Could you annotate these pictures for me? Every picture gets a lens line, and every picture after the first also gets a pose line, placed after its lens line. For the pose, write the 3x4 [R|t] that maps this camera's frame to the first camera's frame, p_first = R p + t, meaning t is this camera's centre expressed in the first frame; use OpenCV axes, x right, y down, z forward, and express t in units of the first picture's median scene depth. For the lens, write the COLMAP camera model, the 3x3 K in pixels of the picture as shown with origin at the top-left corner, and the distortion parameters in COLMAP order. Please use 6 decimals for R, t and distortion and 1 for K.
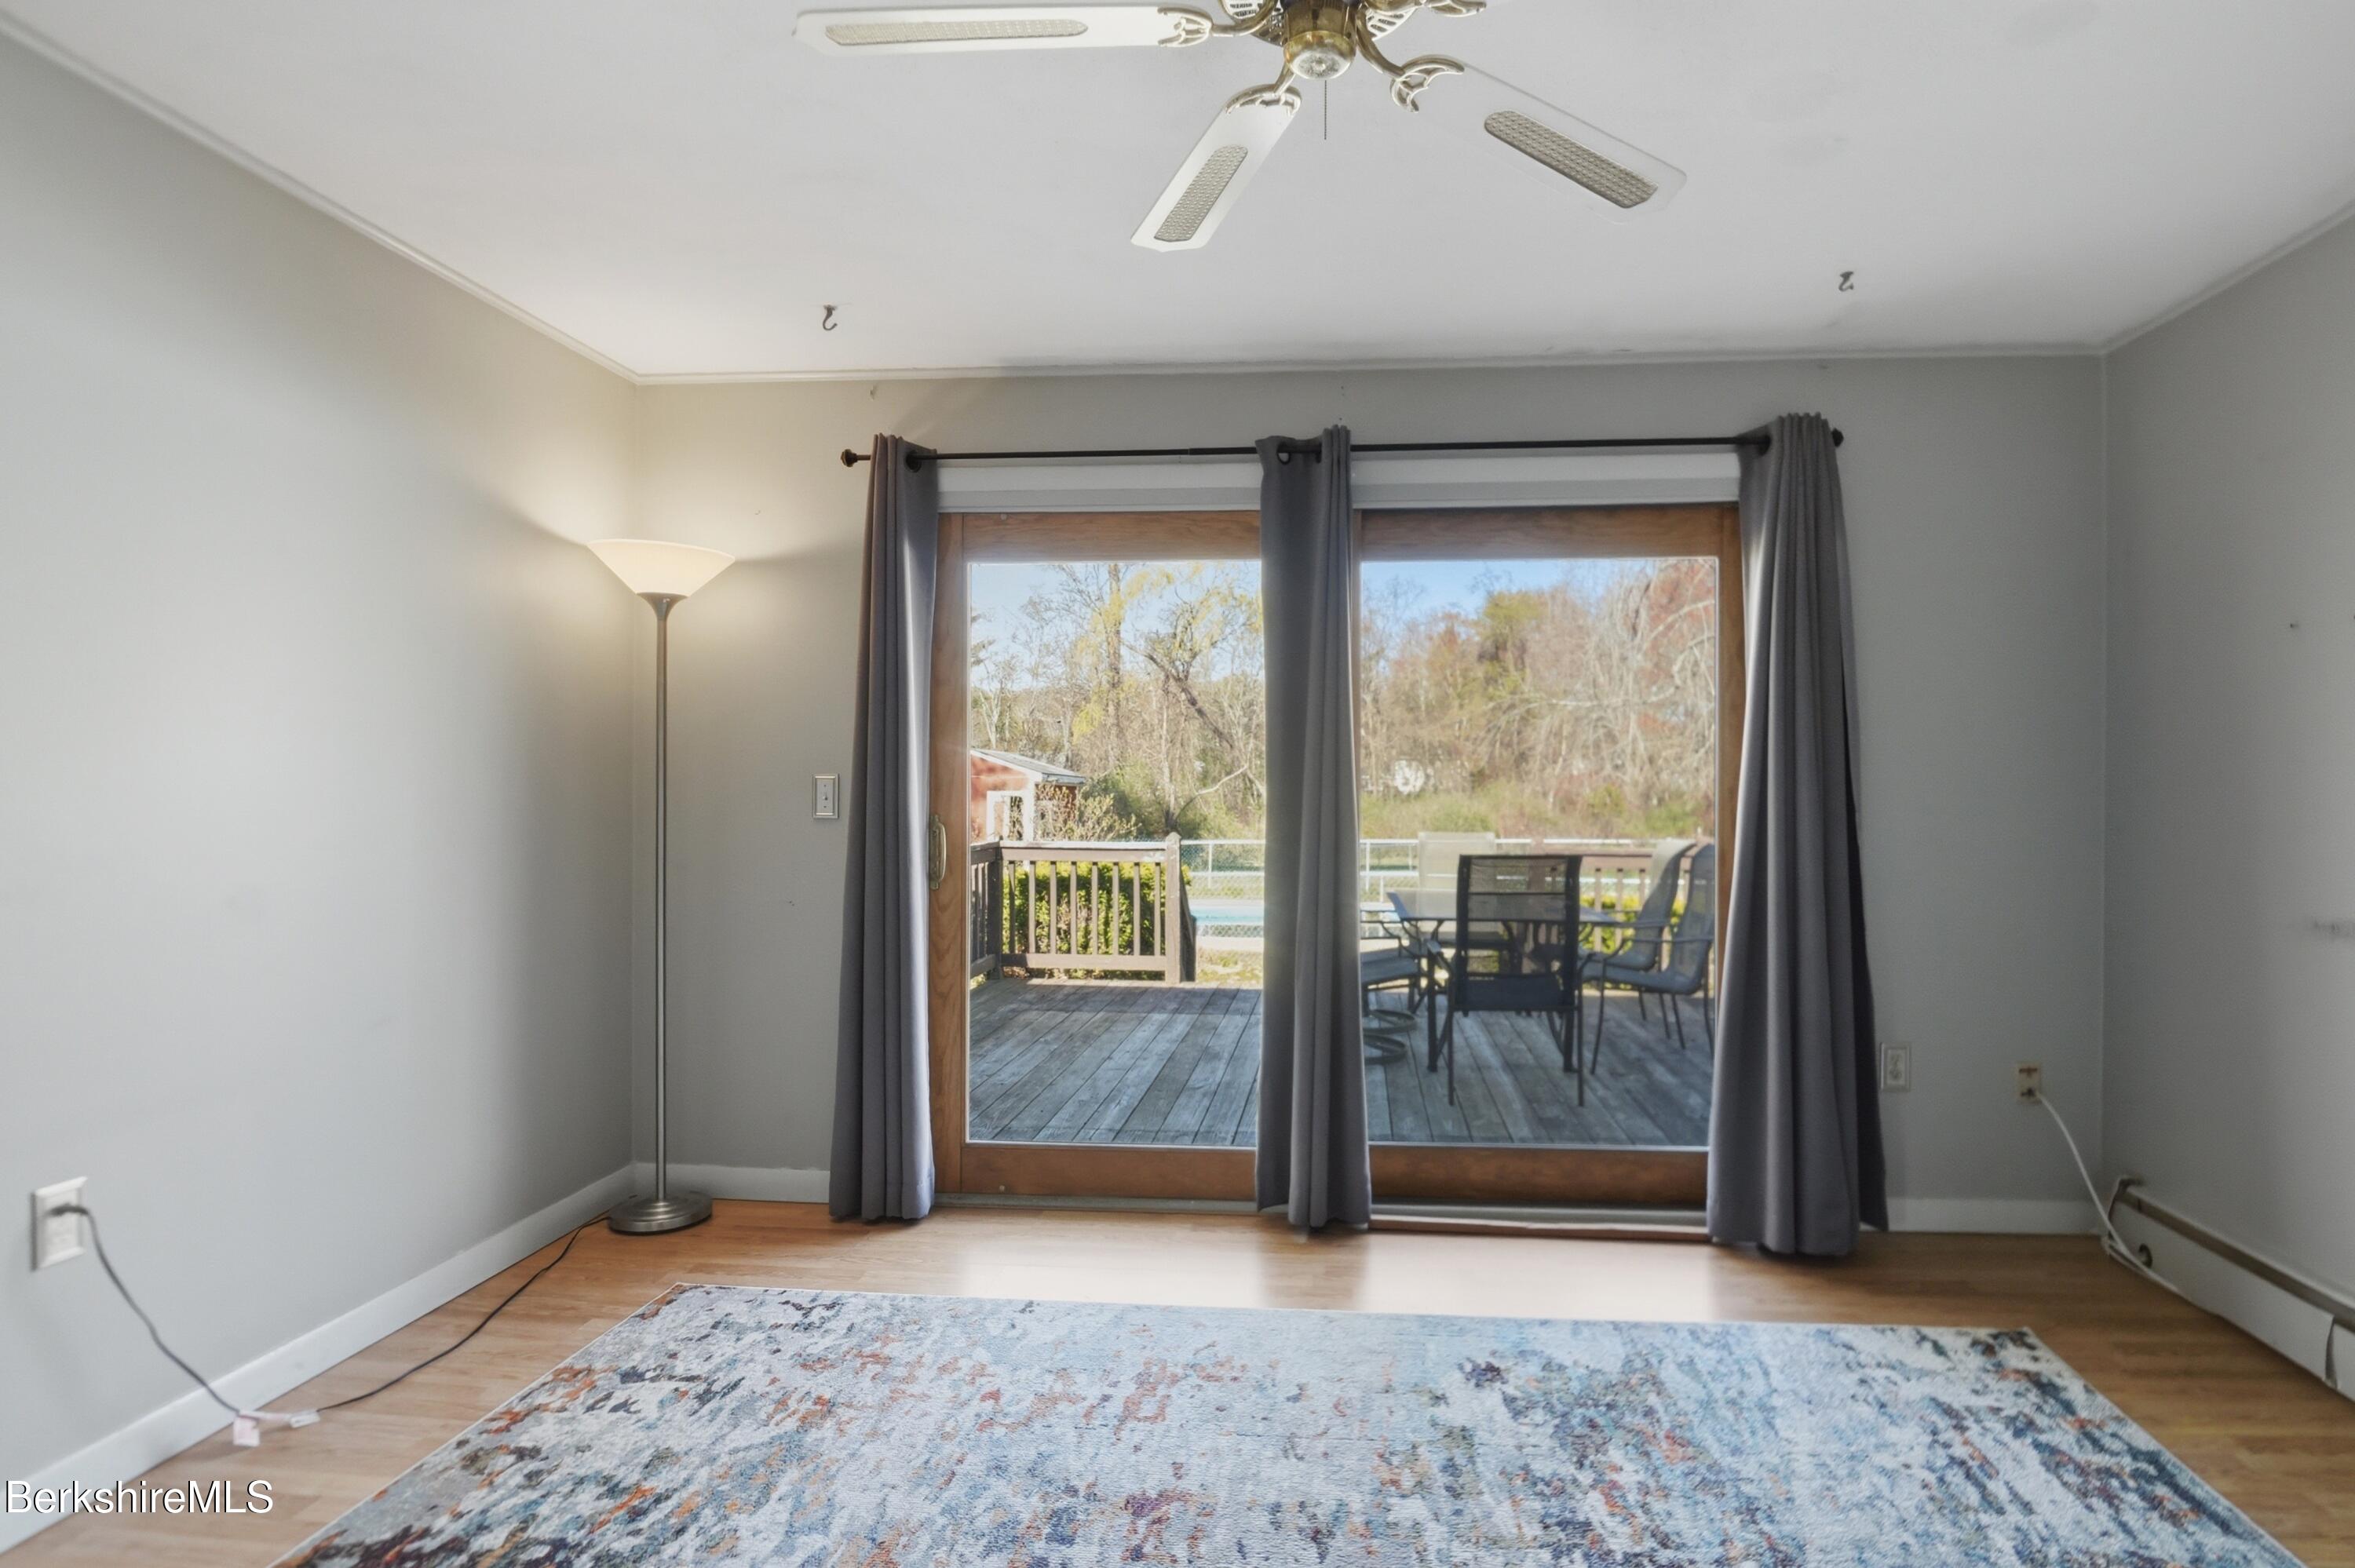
lens RADIAL K [[1265.1, 0, 1258.0], [0, 1265.1, 810.4], [0, 0, 1]] dist [-0.016784, -0.003450]
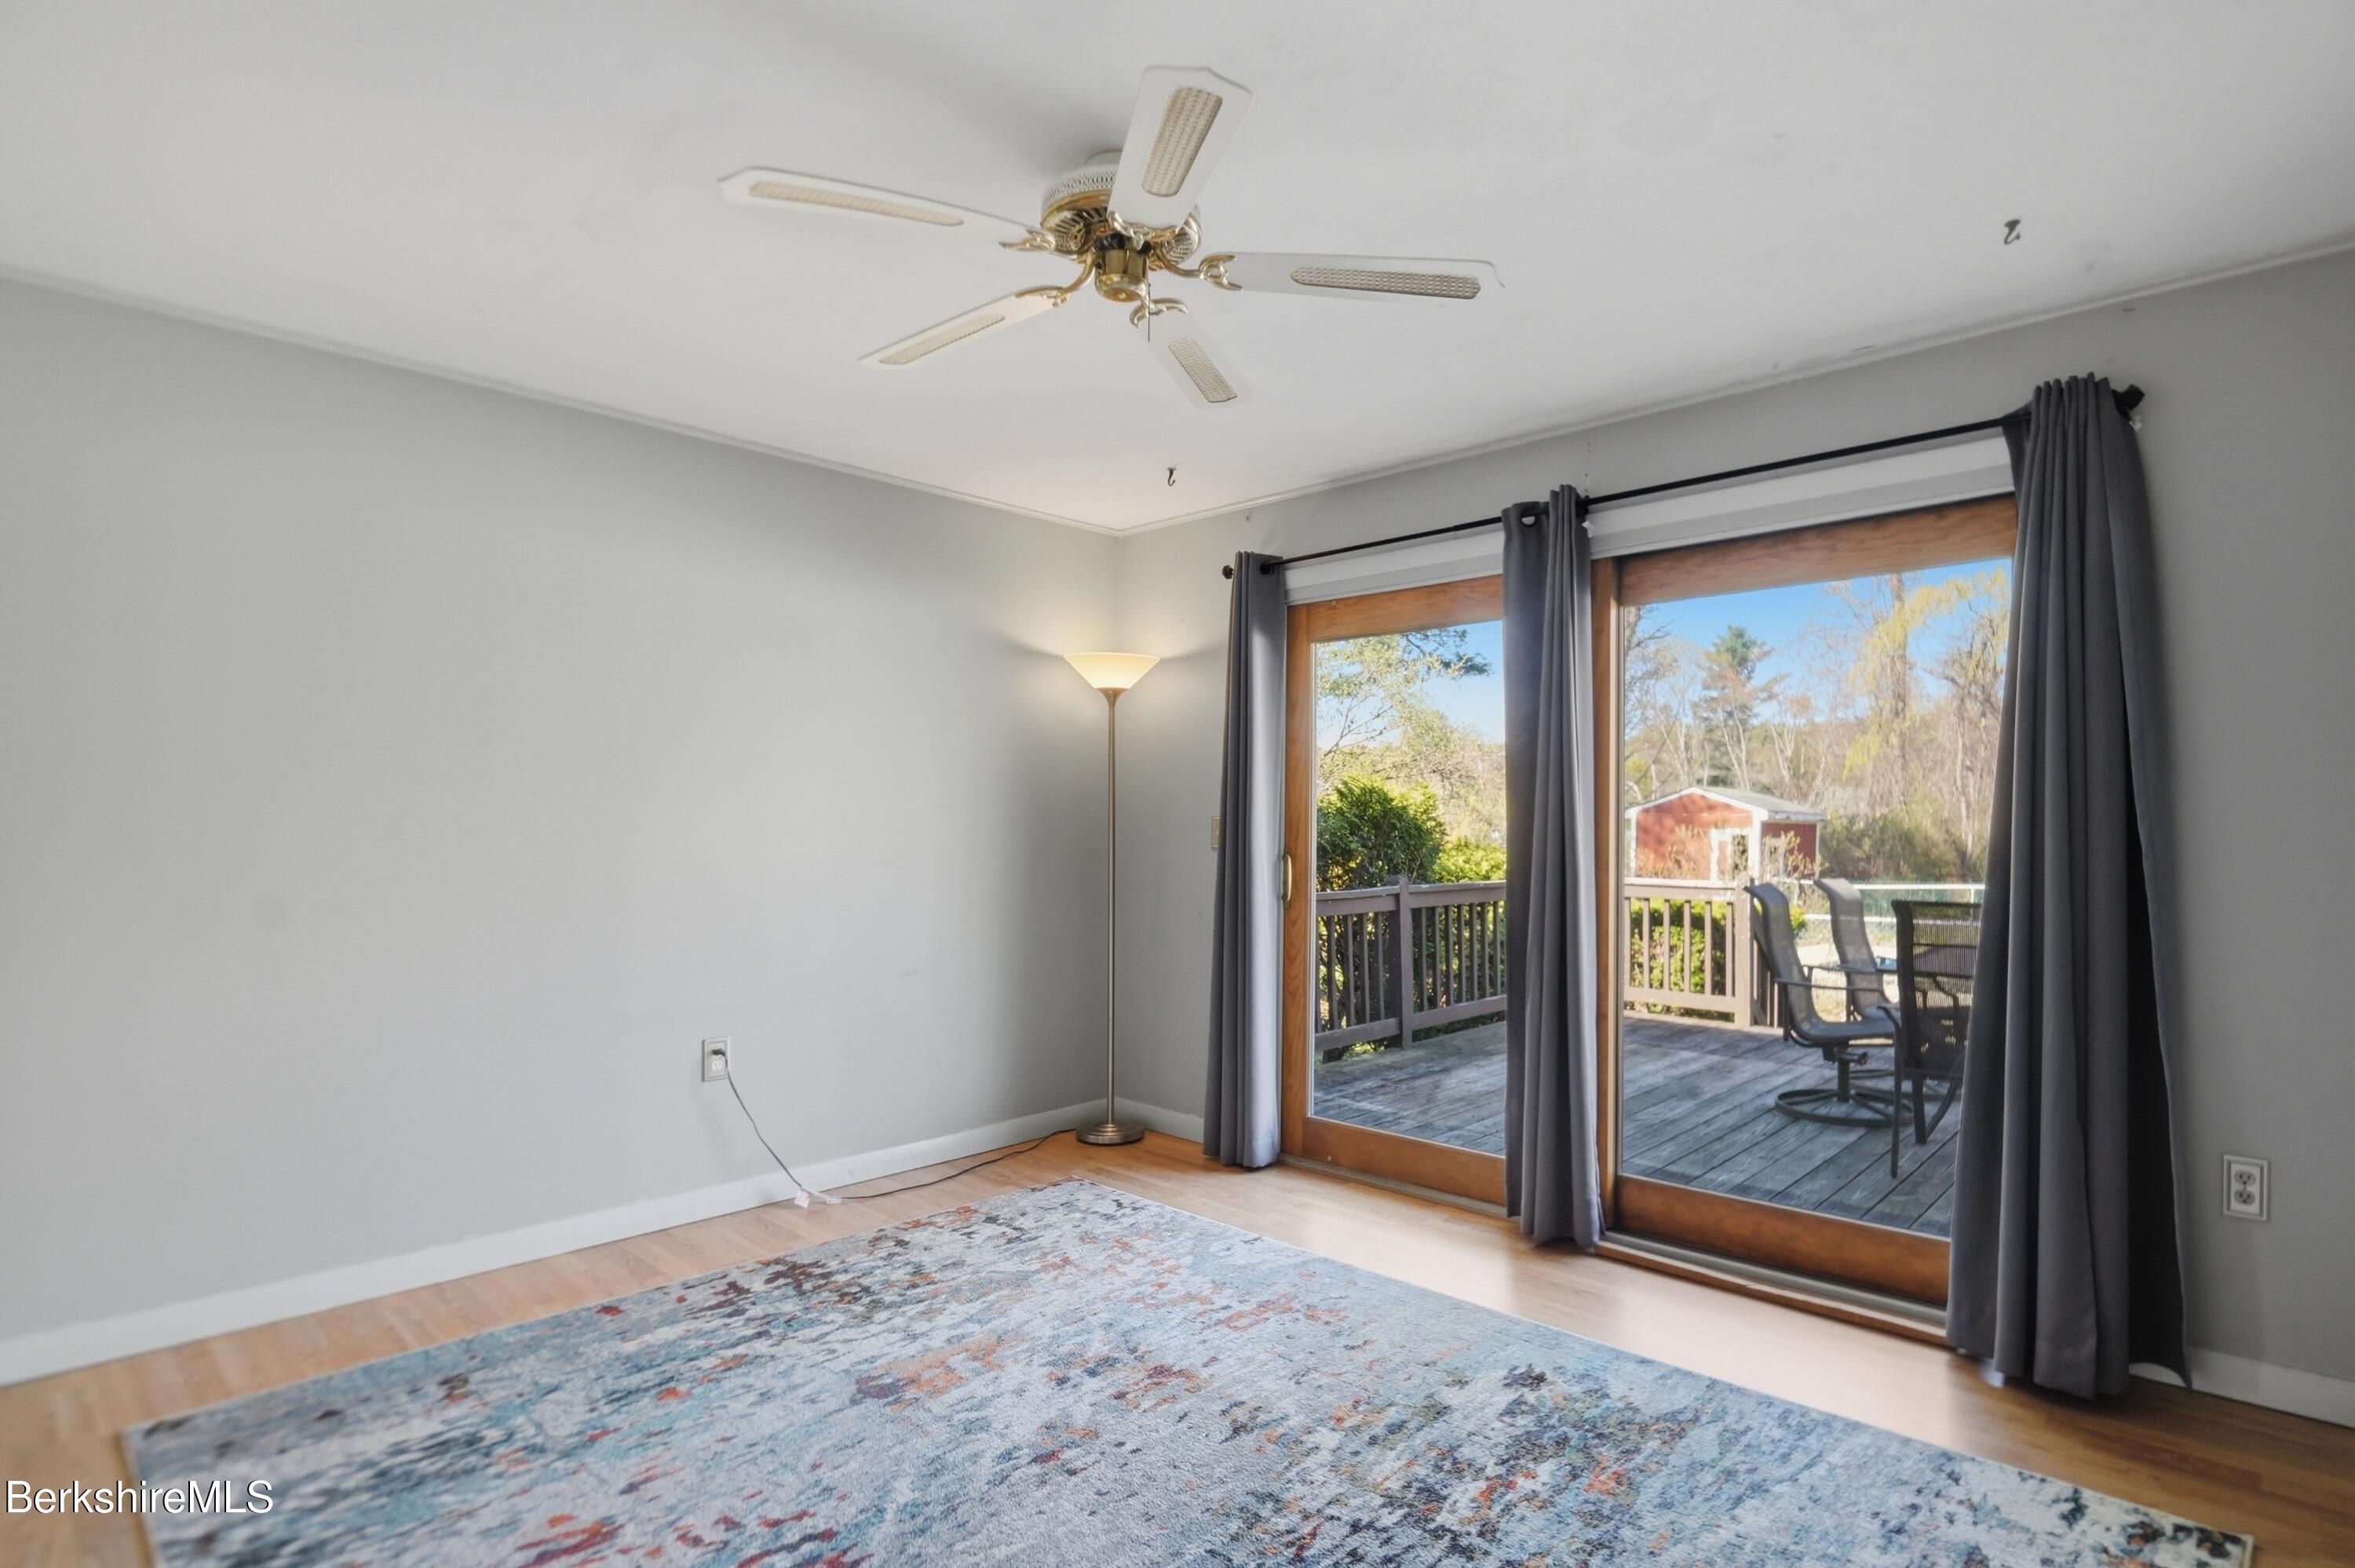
lens RADIAL K [[1195.4, 0, 1182.1], [0, 1195.4, 828.9], [0, 0, 1]] dist [-0.002976, -0.010139]
pose [[0.775374, 0.000875, -0.631501, 0.448333], [-0.010527, 0.999878, -0.011540, -0.001019], [0.631414, 0.015596, 0.775289, 0.023614]]
